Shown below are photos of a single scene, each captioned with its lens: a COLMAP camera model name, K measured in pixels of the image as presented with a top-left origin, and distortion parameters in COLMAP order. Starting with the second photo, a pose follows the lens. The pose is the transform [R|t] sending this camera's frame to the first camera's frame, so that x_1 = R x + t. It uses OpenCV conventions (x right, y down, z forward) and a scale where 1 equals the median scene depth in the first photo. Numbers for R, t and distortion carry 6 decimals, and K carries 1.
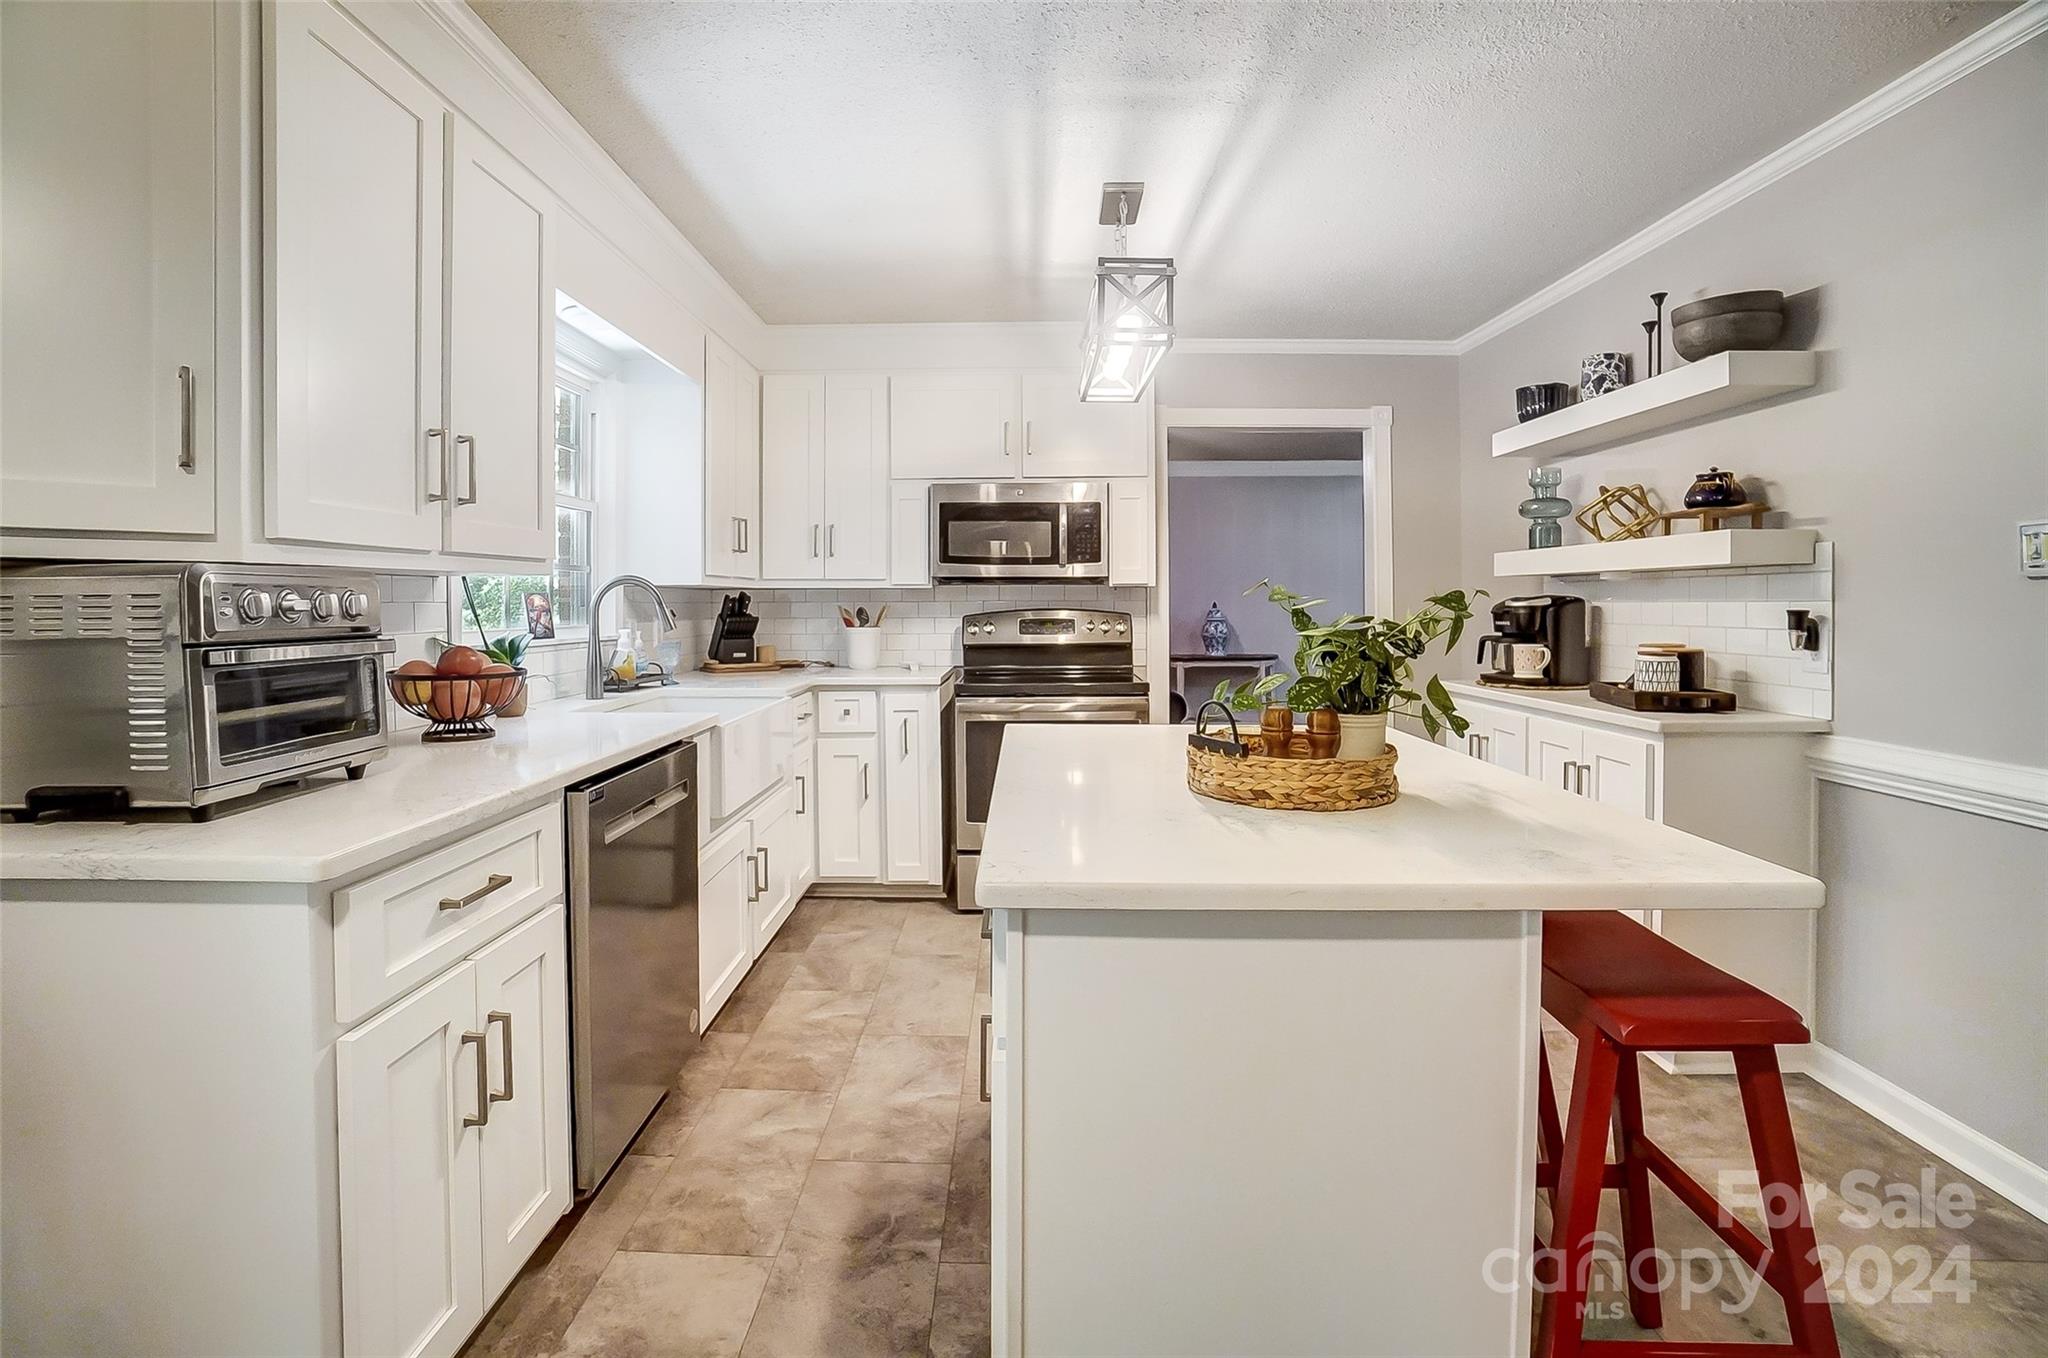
lens RADIAL K [[943.5, 0, 1013.6], [0, 943.5, 605.6], [0, 0, 1]] dist [-0.050114, 0.015922]
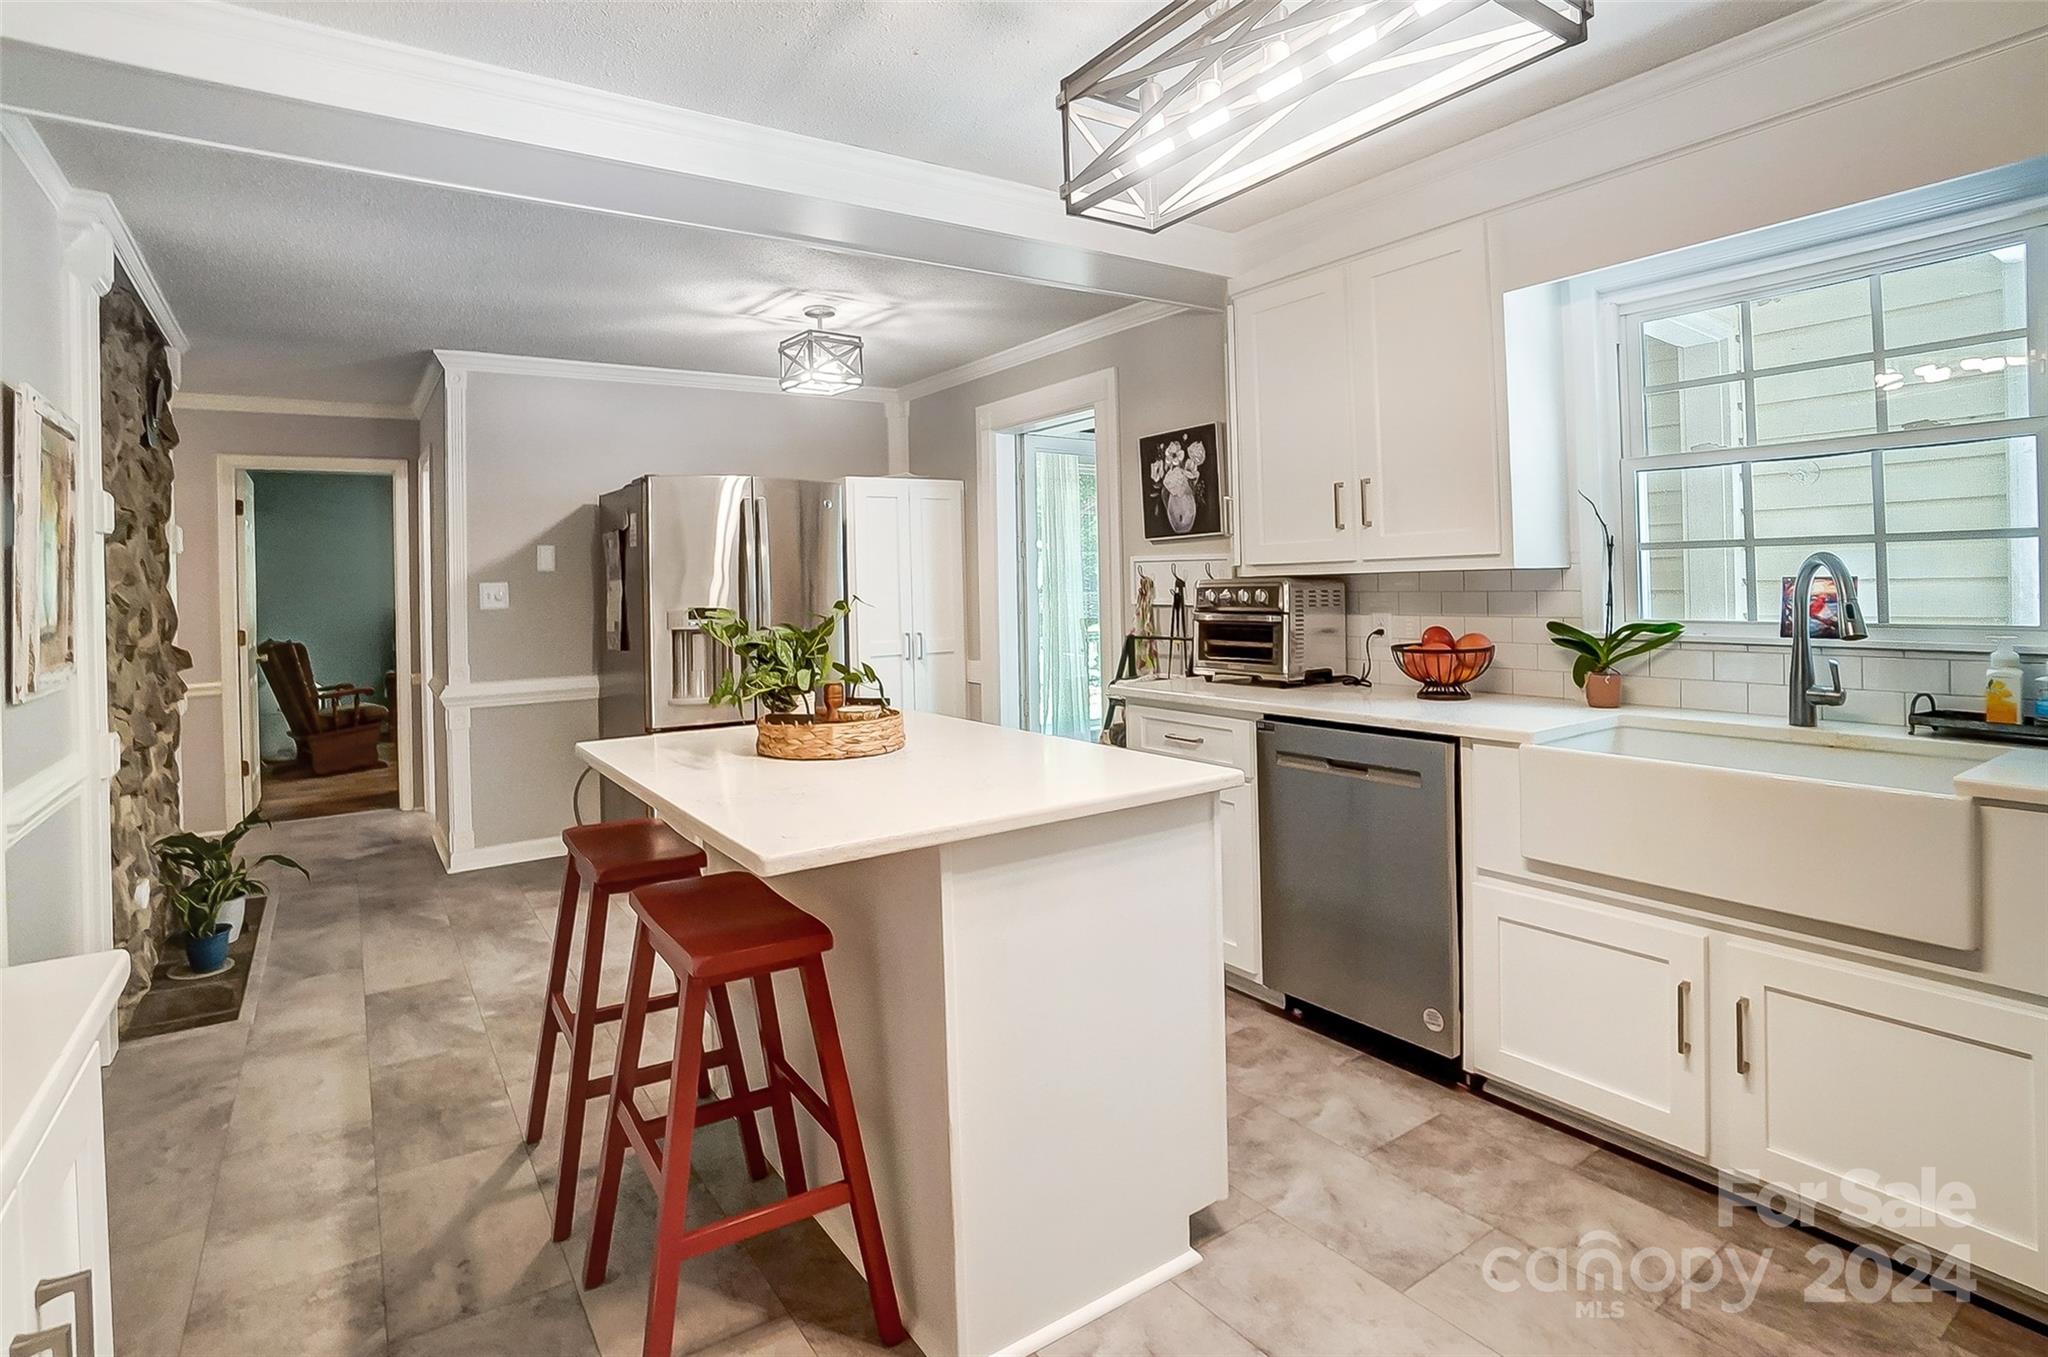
lens RADIAL K [[982.2, 0, 937.2], [0, 982.2, 584.5], [0, 0, 1]] dist [-0.040299, 0.000204]
pose [[-0.853839, 0.020546, -0.520131, 0.475656], [0.021746, 0.999756, 0.003794, -0.024383], [0.520082, -0.008072, -0.854078, 1.211378]]
